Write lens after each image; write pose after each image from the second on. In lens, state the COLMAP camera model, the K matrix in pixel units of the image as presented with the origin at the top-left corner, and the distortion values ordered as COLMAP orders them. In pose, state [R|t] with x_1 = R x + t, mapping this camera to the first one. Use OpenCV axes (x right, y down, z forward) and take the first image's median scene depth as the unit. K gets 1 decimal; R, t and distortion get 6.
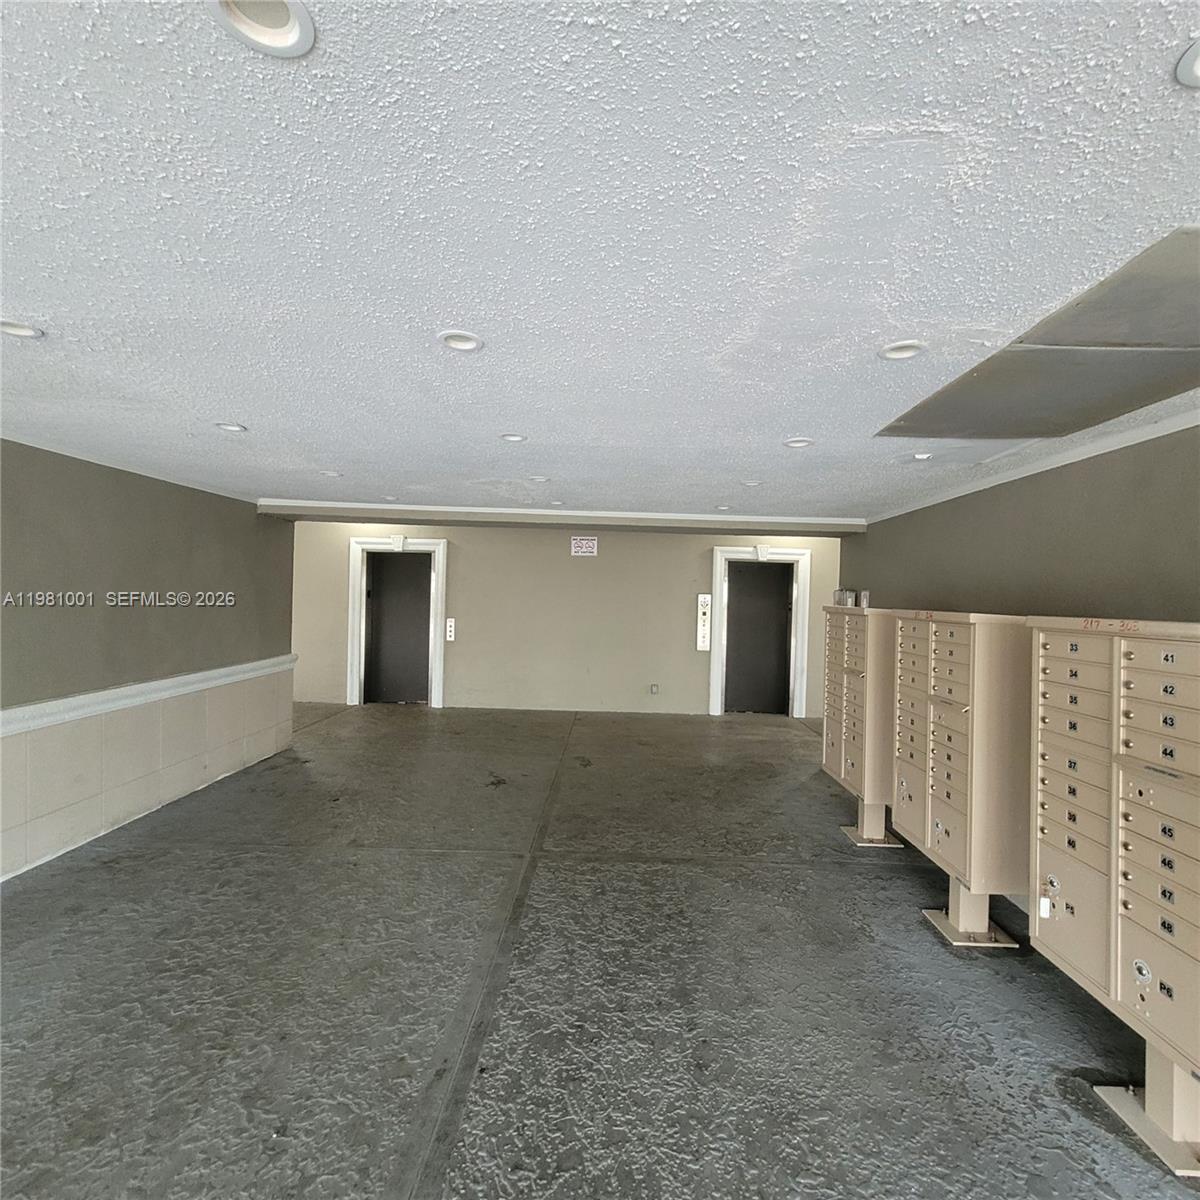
lens RADIAL K [[620.7, 0, 613.8], [0, 620.7, 603.8], [0, 0, 1]] dist [0.010363, -0.005122]
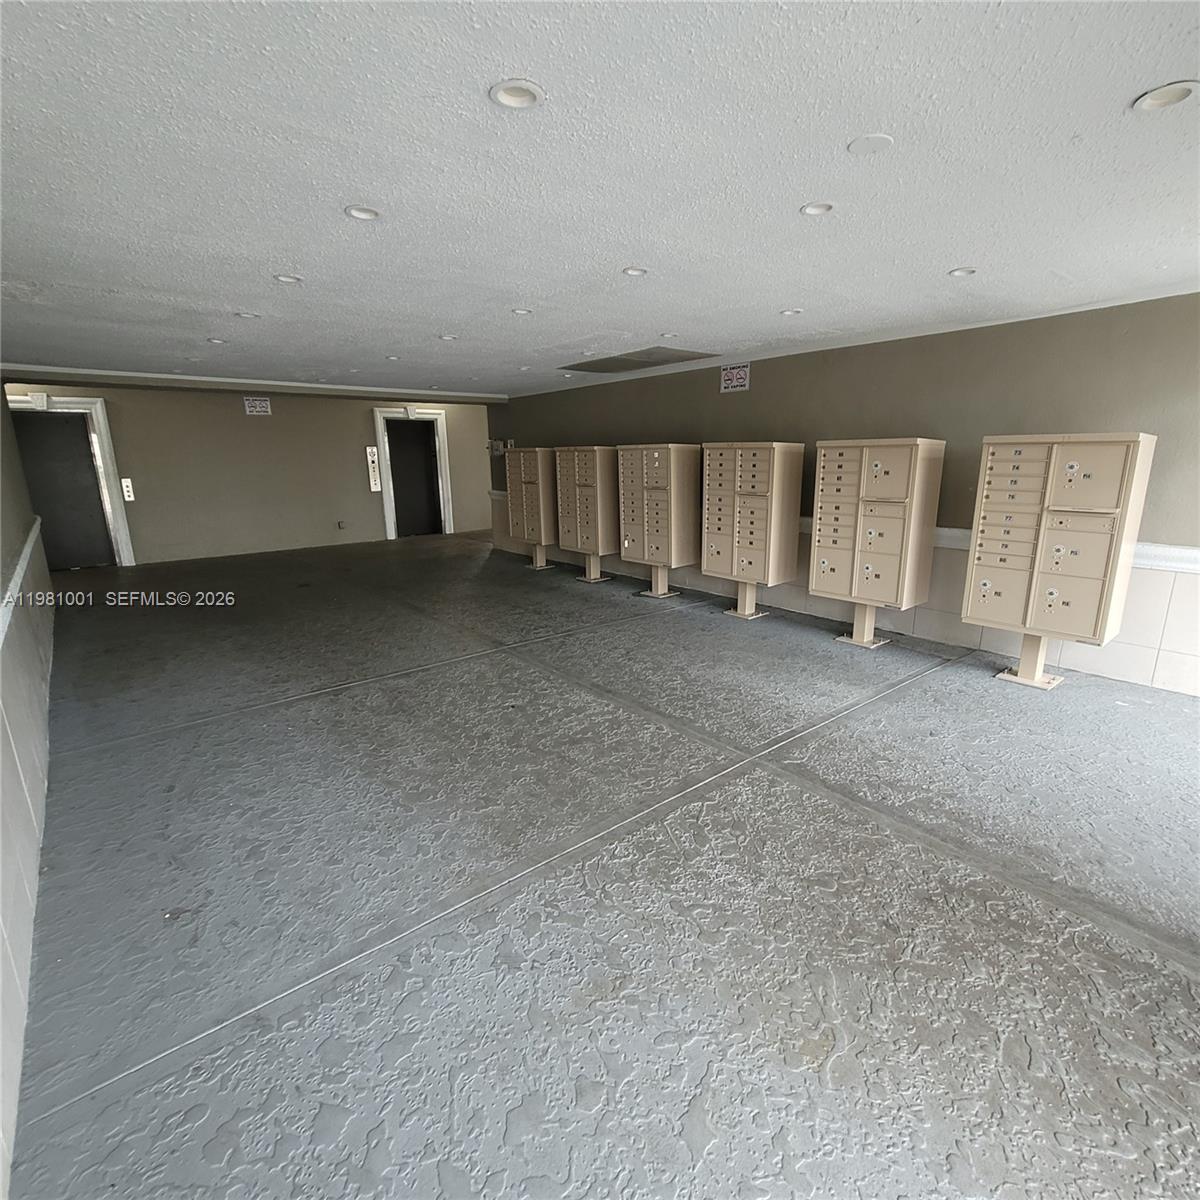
lens RADIAL K [[620.7, 0, 613.8], [0, 620.7, 603.8], [0, 0, 1]] dist [0.010363, -0.005122]
pose [[0.754394, -0.192250, 0.627638, -0.359010], [0.043423, 0.968672, 0.244519, 0.007217], [-0.654984, -0.157210, 0.739108, -0.341135]]
